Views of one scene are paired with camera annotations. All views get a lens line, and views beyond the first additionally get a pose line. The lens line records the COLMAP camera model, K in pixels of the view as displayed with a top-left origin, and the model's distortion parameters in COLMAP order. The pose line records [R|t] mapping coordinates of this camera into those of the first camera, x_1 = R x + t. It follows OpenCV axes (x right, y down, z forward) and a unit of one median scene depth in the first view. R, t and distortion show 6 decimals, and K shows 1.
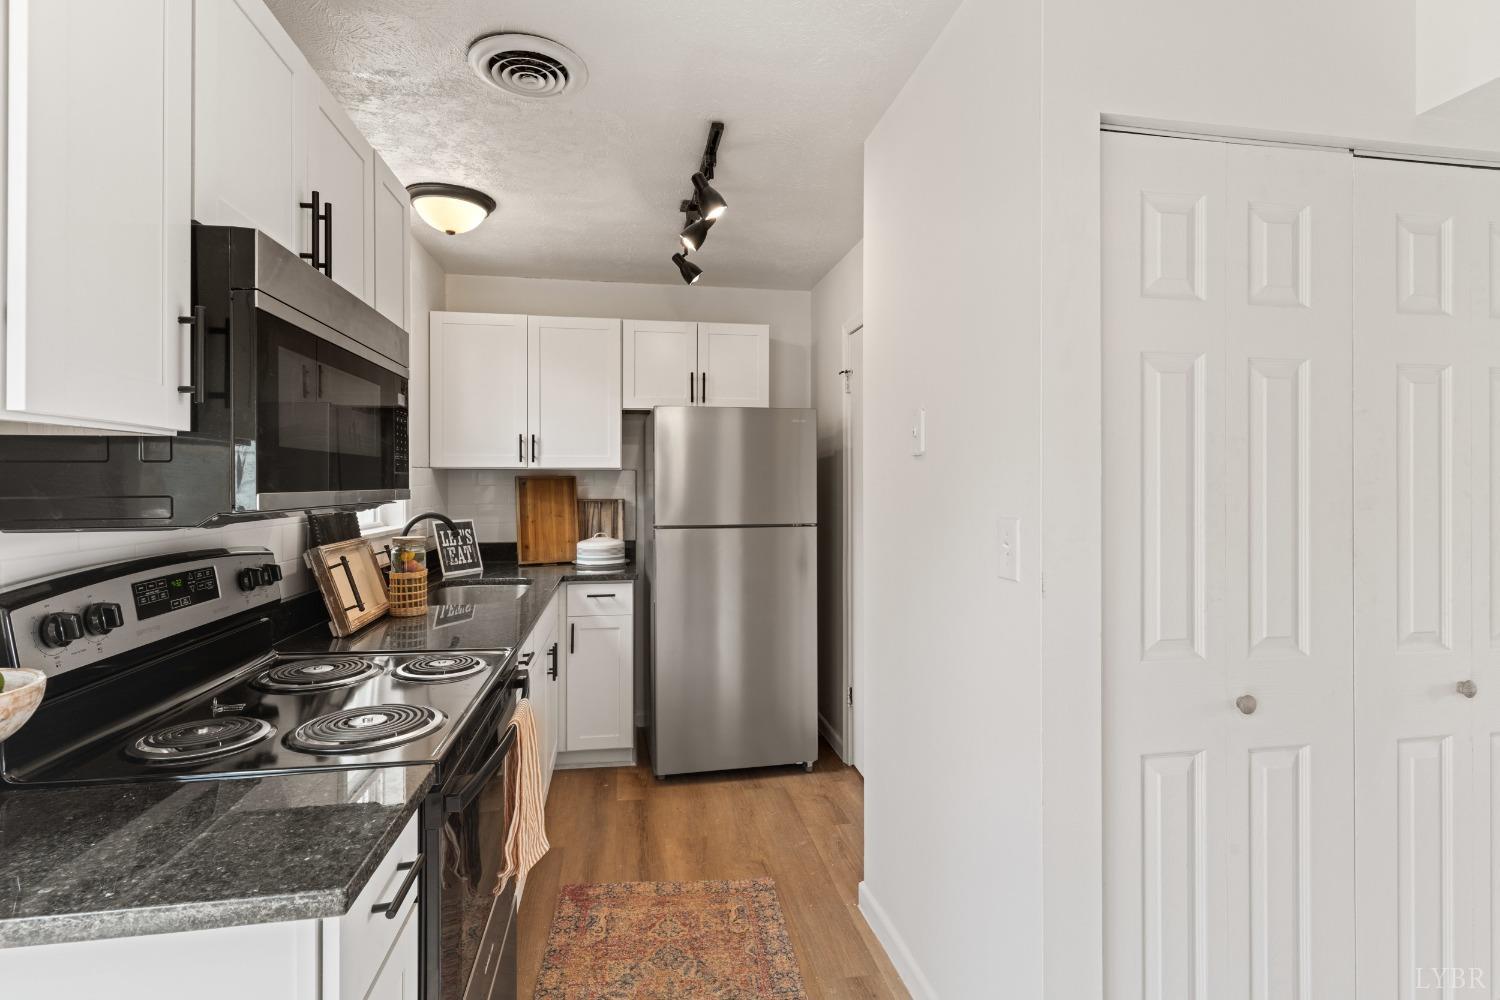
lens RADIAL K [[731.5, 0, 748.4], [0, 731.5, 492.2], [0, 0, 1]] dist [0.000454, 0.000104]
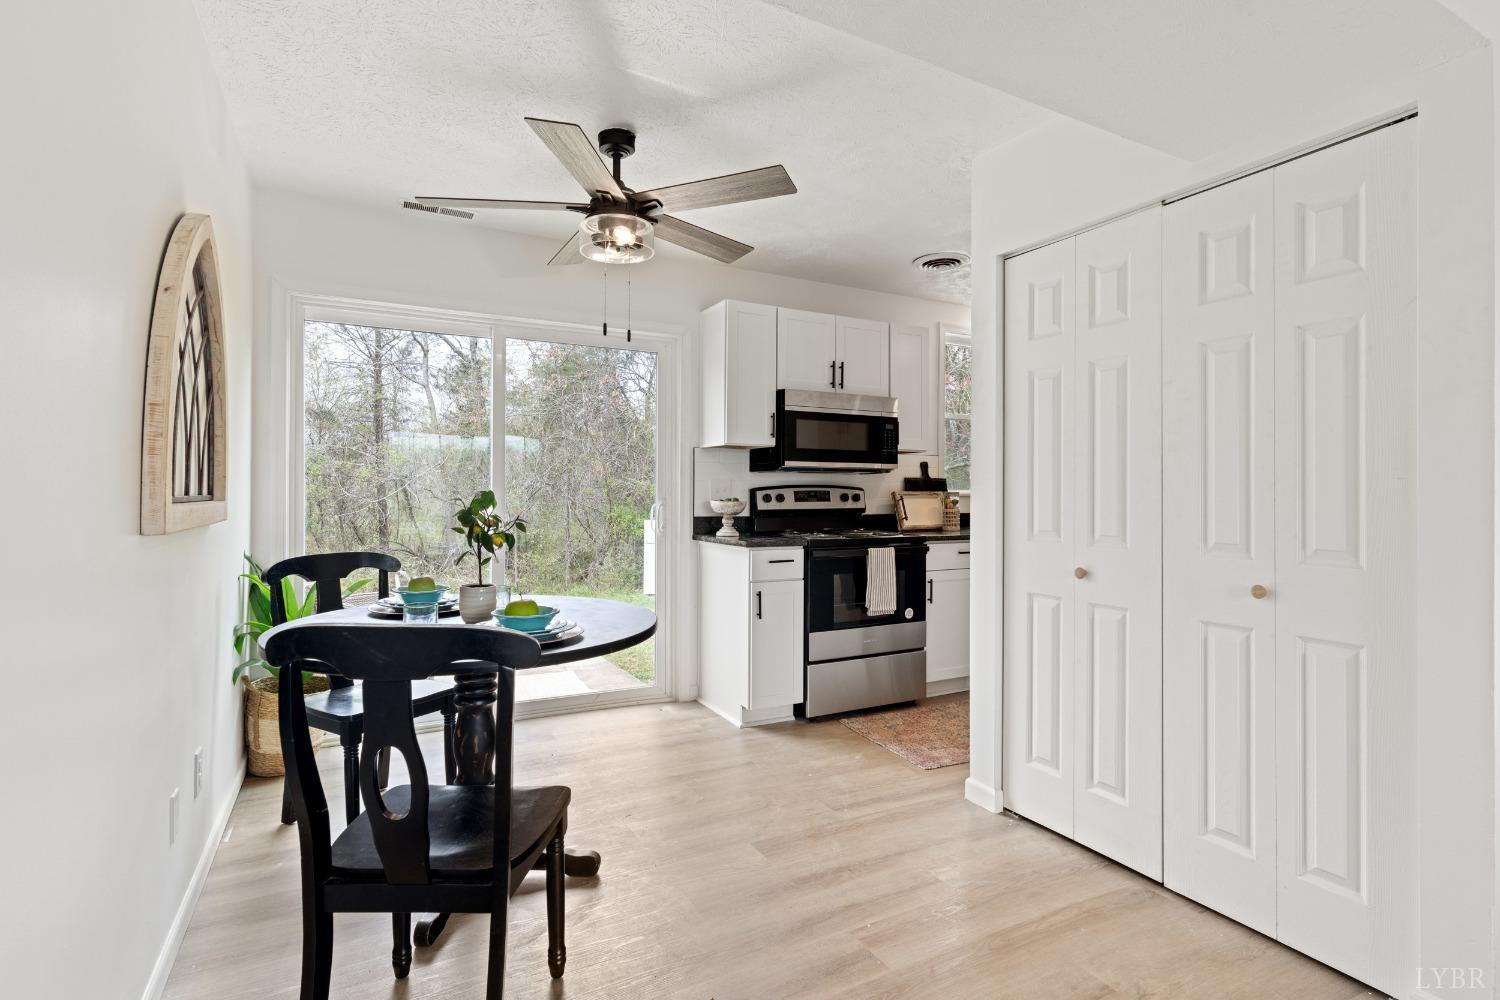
lens RADIAL K [[731.5, 0, 753.6], [0, 731.5, 492.9], [0, 0, 1]] dist [0.000454, 0.000104]
pose [[0.333459, 0.007252, -0.942737, 1.975329], [-0.019230, 0.999815, 0.000890, 0.122020], [0.942568, 0.017832, 0.333537, -0.241247]]
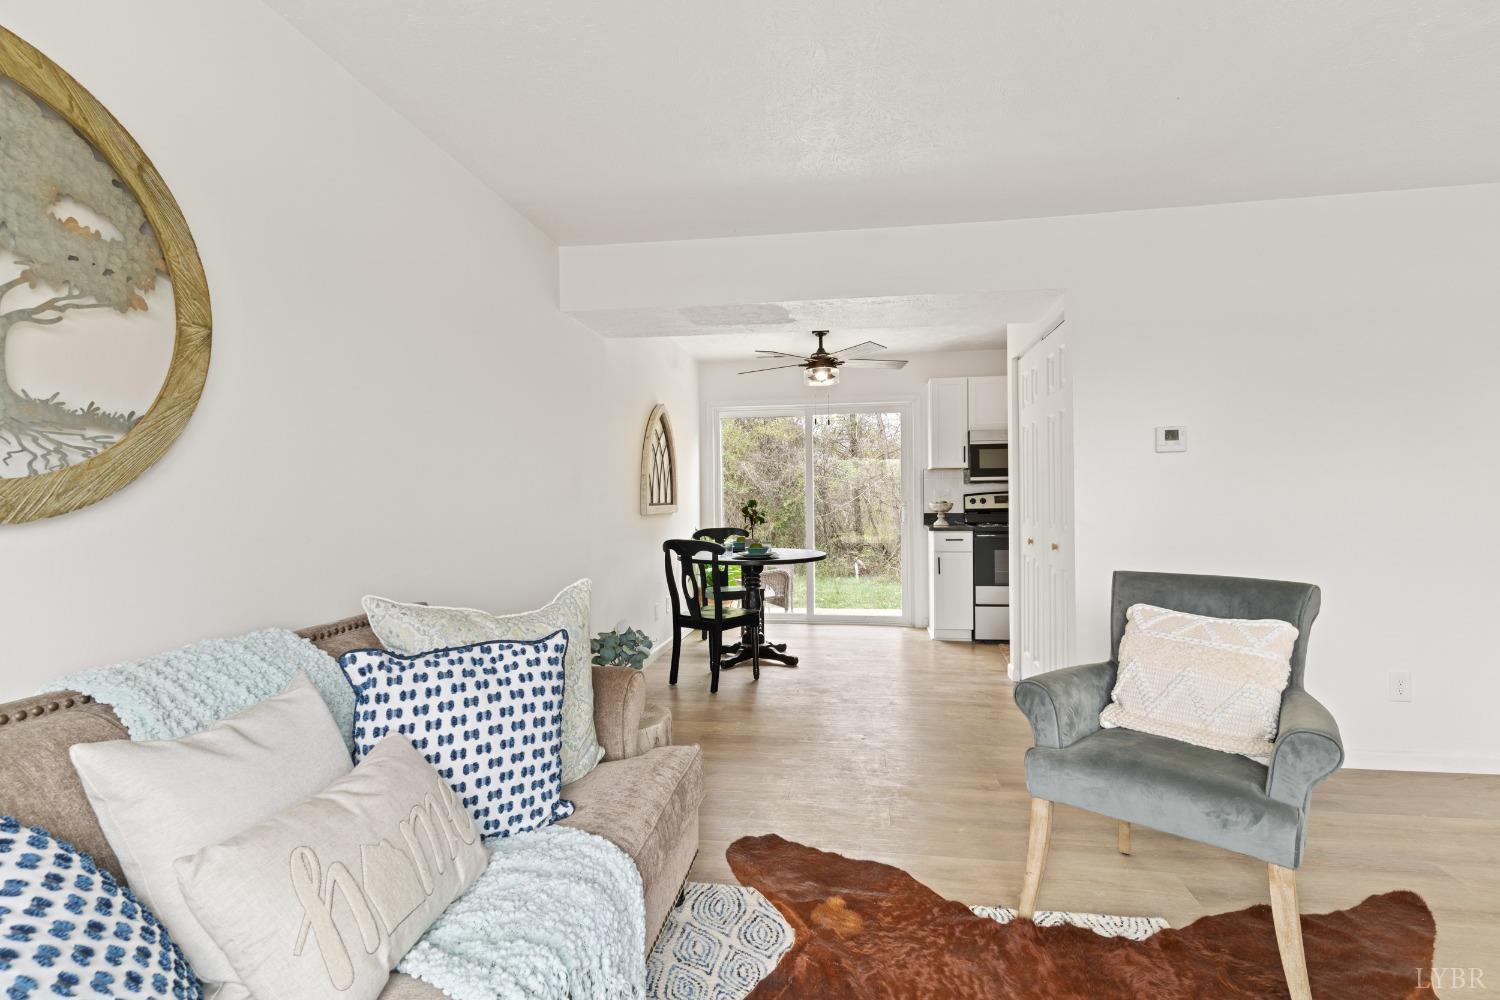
lens RADIAL K [[731.5, 0, 746.8], [0, 731.5, 499.1], [0, 0, 1]] dist [0.000454, 0.000104]
pose [[-0.305550, 0.010917, -0.952114, 3.882663], [-0.000987, 0.999930, 0.011782, 0.081663], [0.952176, 0.004539, -0.305518, 0.839322]]
